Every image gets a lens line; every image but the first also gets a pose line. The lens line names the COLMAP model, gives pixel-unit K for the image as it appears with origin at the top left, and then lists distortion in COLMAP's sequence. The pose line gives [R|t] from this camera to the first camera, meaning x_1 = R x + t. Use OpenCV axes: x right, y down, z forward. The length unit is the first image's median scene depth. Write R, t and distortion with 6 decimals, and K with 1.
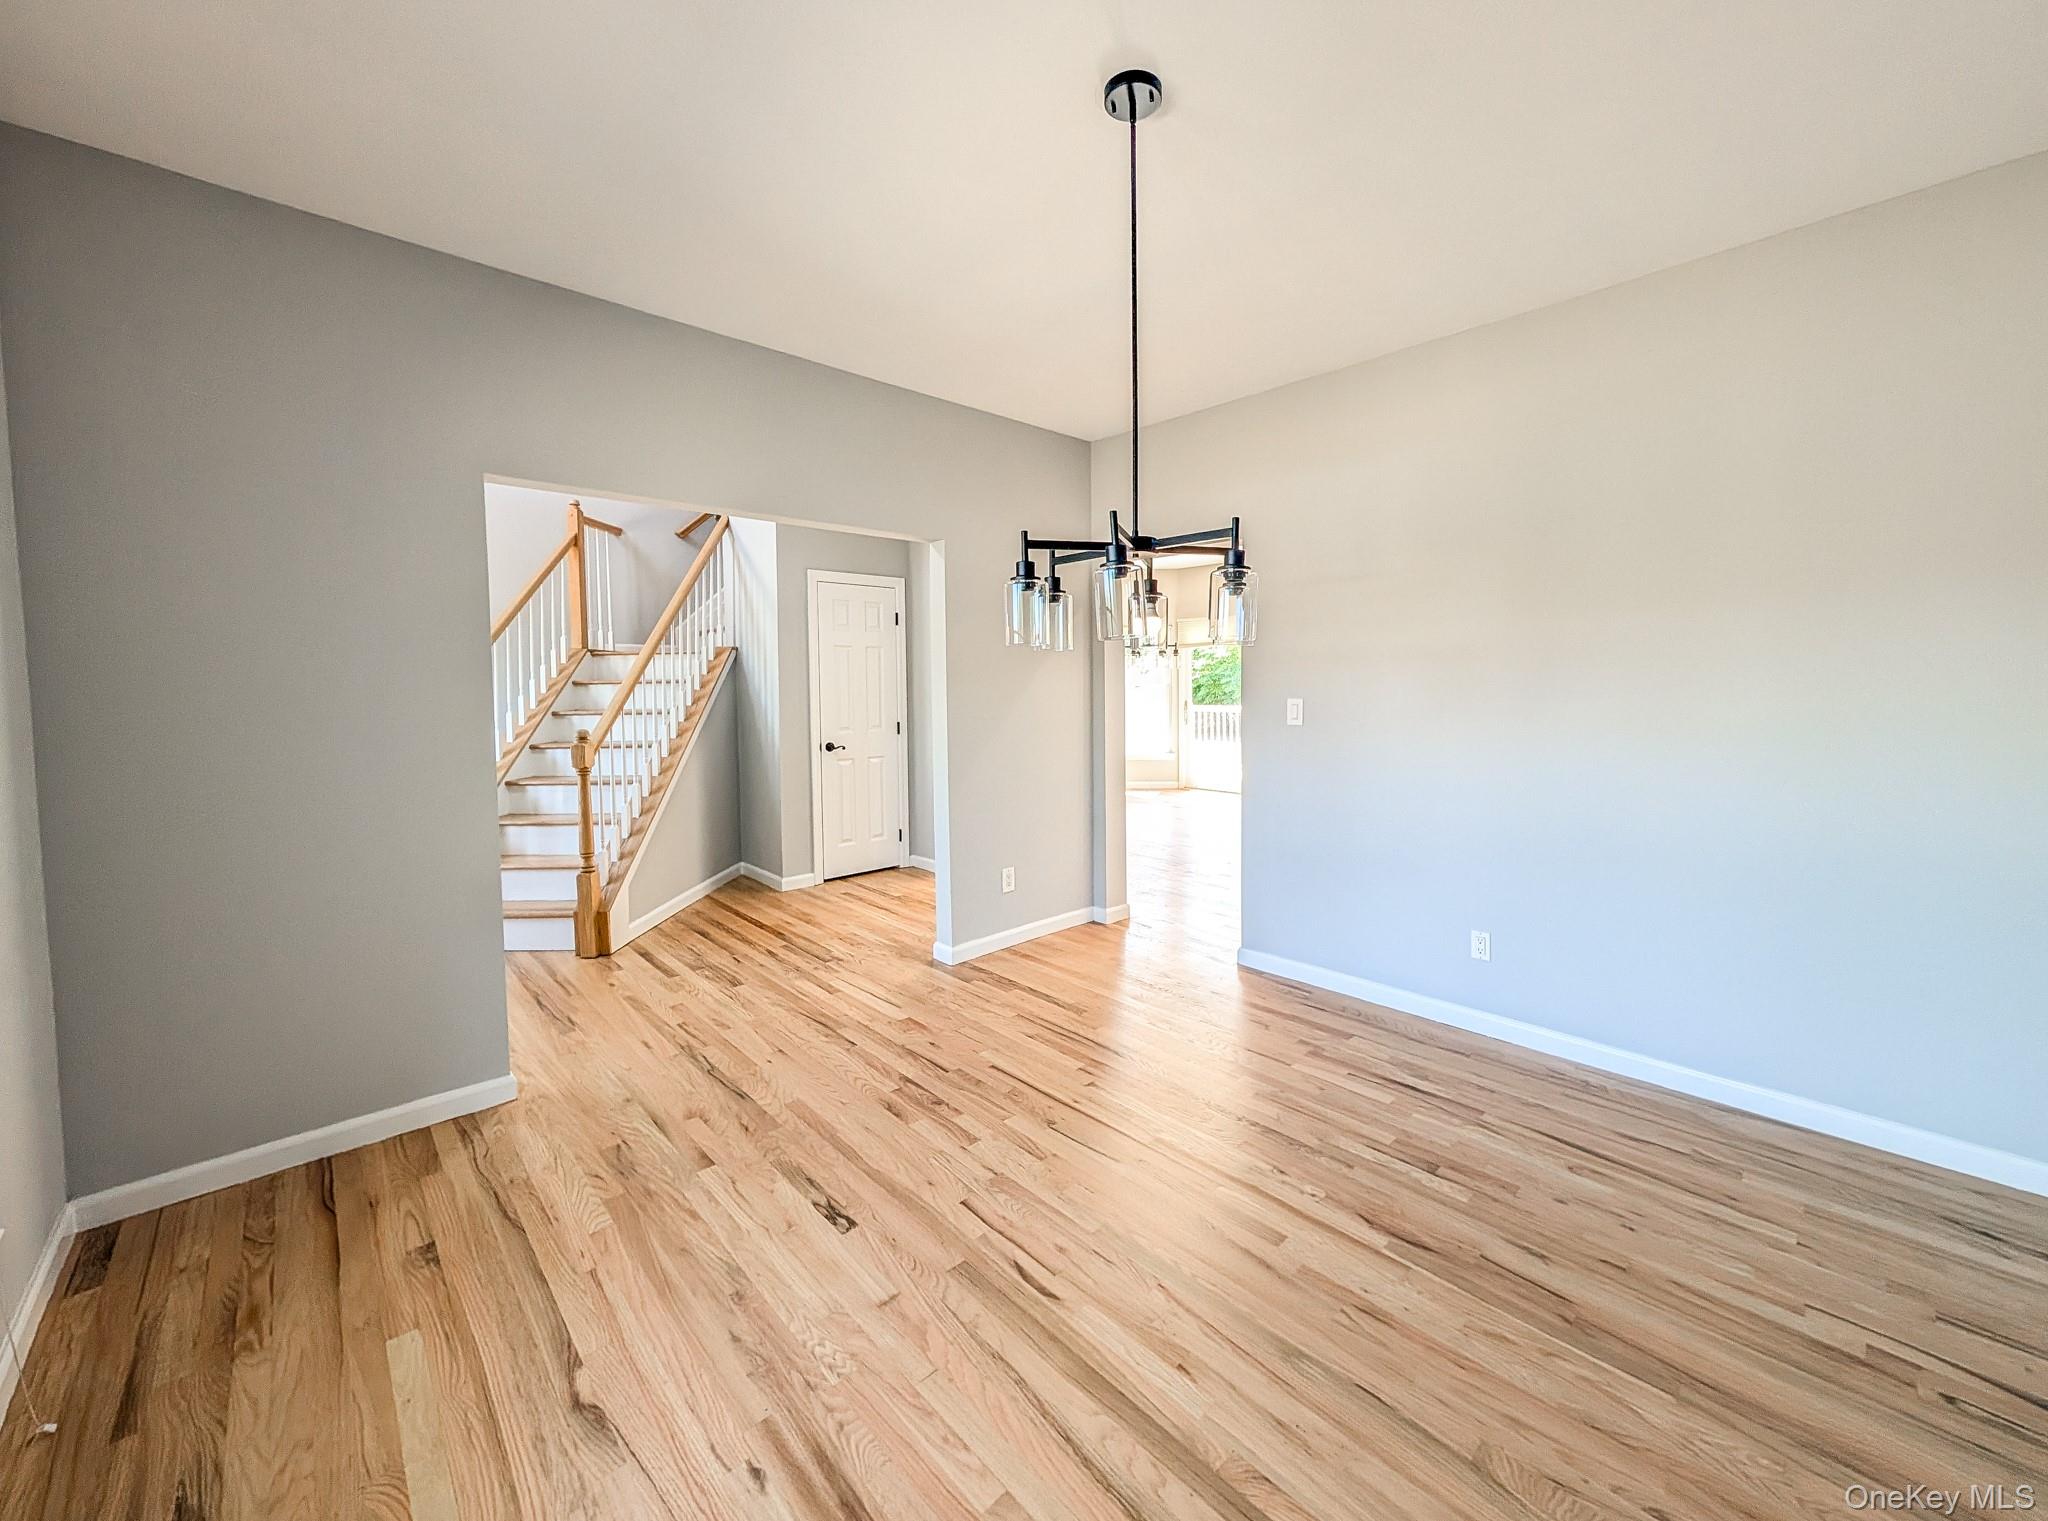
lens RADIAL K [[811.0, 0, 1024.0], [0, 811.0, 760.5], [0, 0, 1]] dist [0.001025, 0.000080]
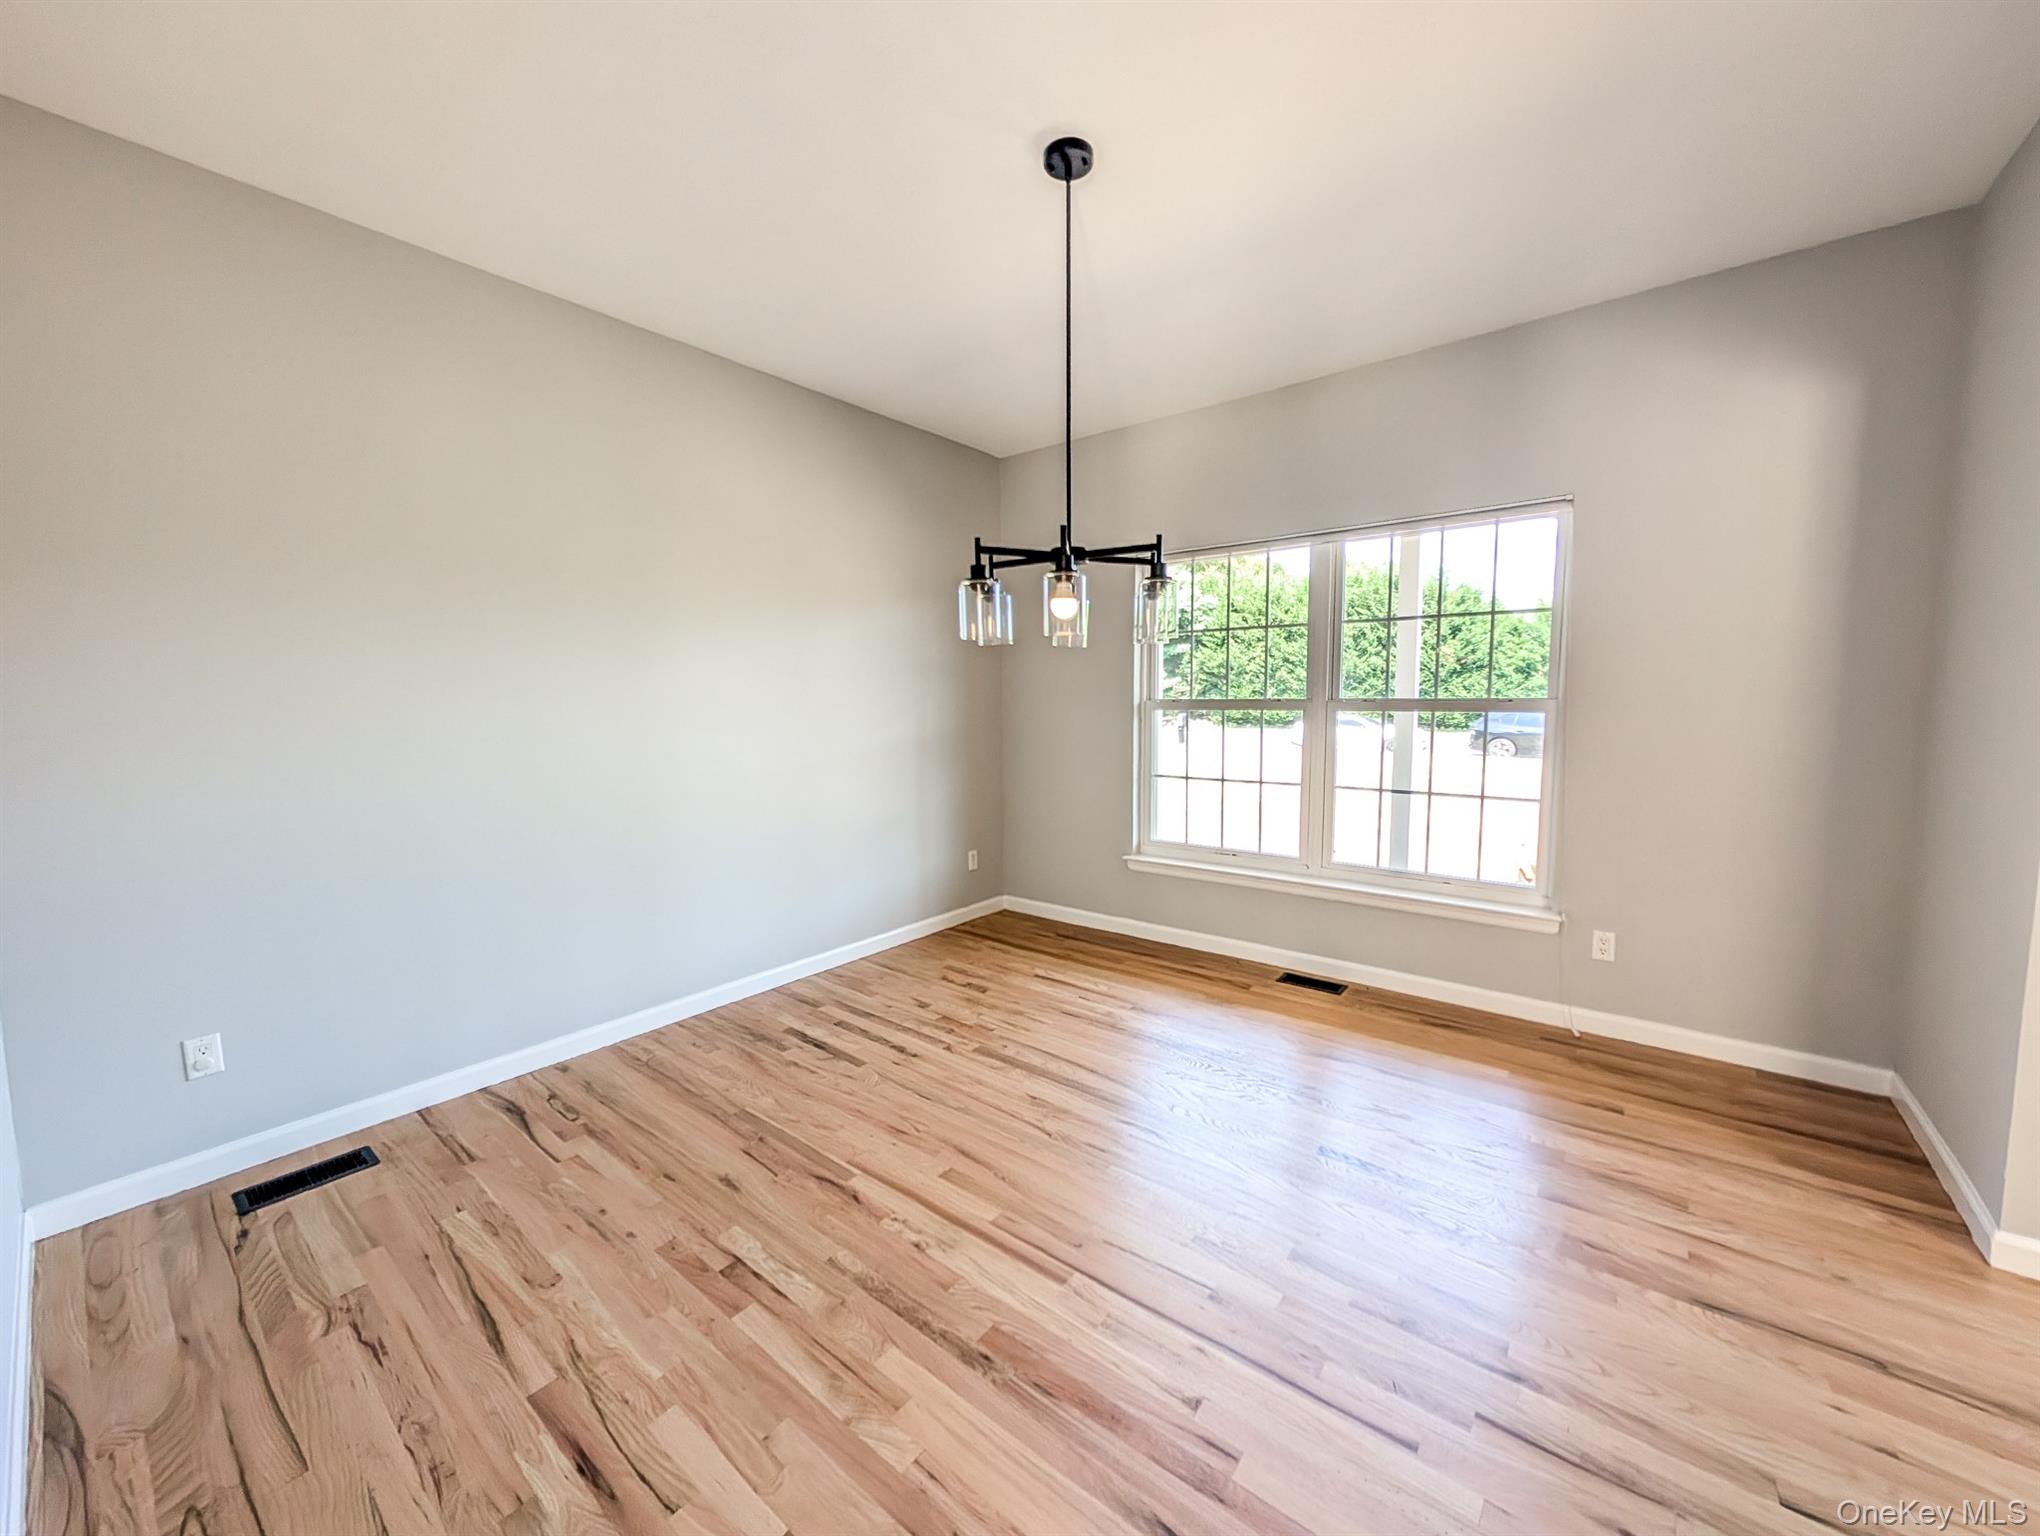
lens RADIAL K [[777.4, 0, 1014.0], [0, 777.4, 766.6], [0, 0, 1]] dist [-0.000292, 0.000123]
pose [[-0.986814, 0.030170, -0.159022, 0.336825], [-0.000395, 0.982023, 0.188762, -0.144334], [0.161858, 0.186336, -0.969062, 1.742117]]
